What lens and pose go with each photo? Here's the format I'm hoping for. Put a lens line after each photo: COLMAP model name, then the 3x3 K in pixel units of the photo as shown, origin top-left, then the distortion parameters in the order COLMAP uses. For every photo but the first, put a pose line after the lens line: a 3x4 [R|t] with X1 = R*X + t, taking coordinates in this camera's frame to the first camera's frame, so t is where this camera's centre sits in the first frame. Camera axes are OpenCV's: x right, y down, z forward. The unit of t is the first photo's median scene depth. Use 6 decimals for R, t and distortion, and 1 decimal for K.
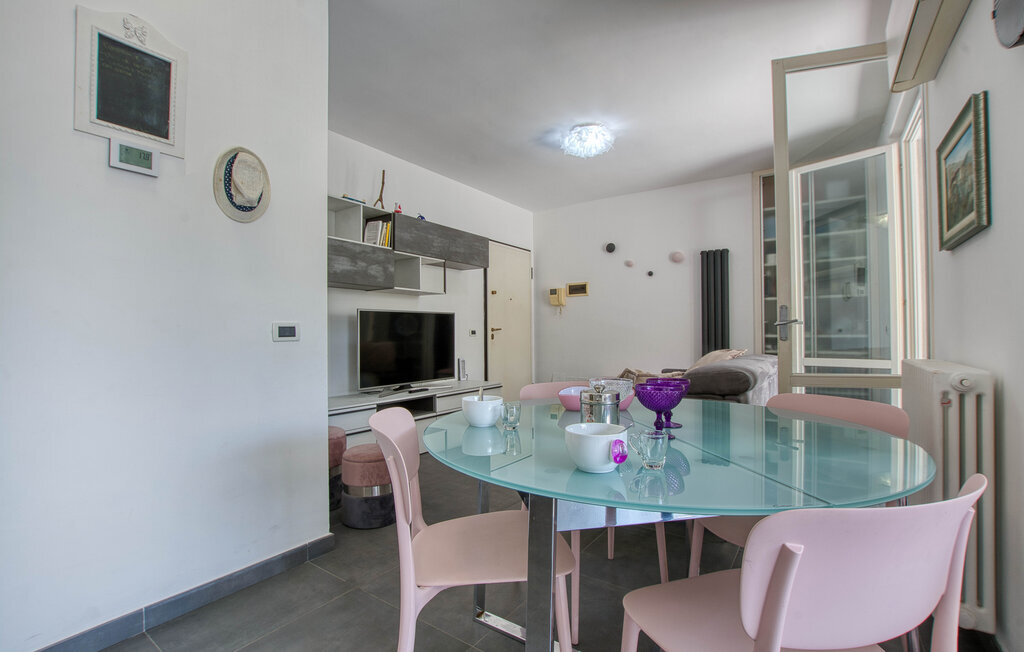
lens RADIAL K [[451.3, 0, 512.0], [0, 451.3, 326.0], [0, 0, 1]] dist [-0.001353, 0.000109]
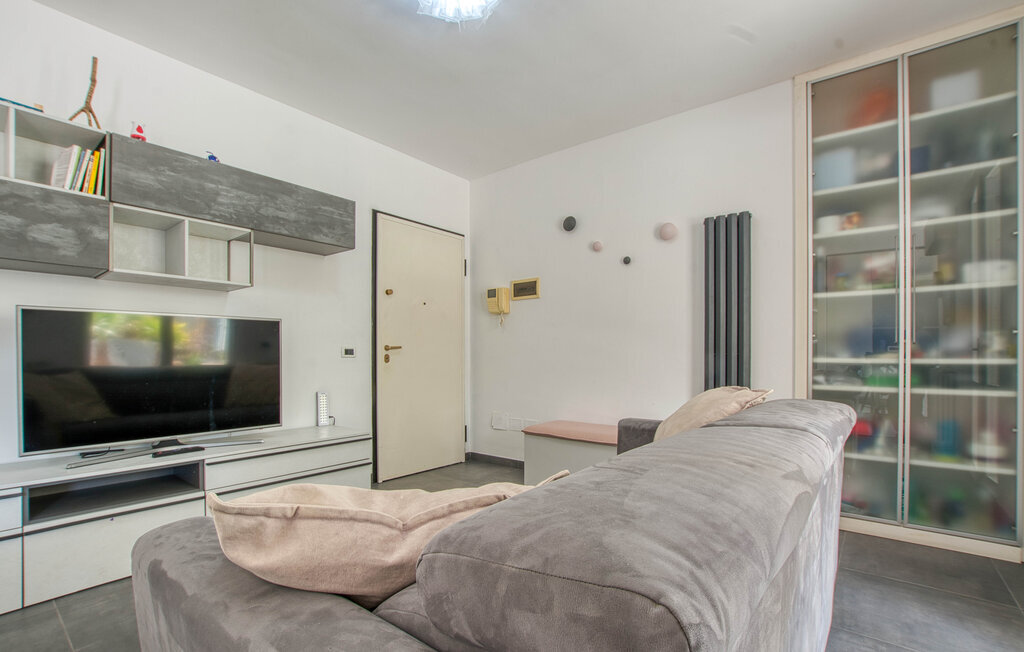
lens RADIAL K [[462.4, 0, 508.5], [0, 462.4, 356.2], [0, 0, 1]] dist [-0.017280, 0.000039]
pose [[0.997201, 0.005628, -0.074559, 0.216031], [-0.004207, 0.999807, 0.019203, 0.007344], [0.074652, -0.018836, 0.997032, 0.385119]]
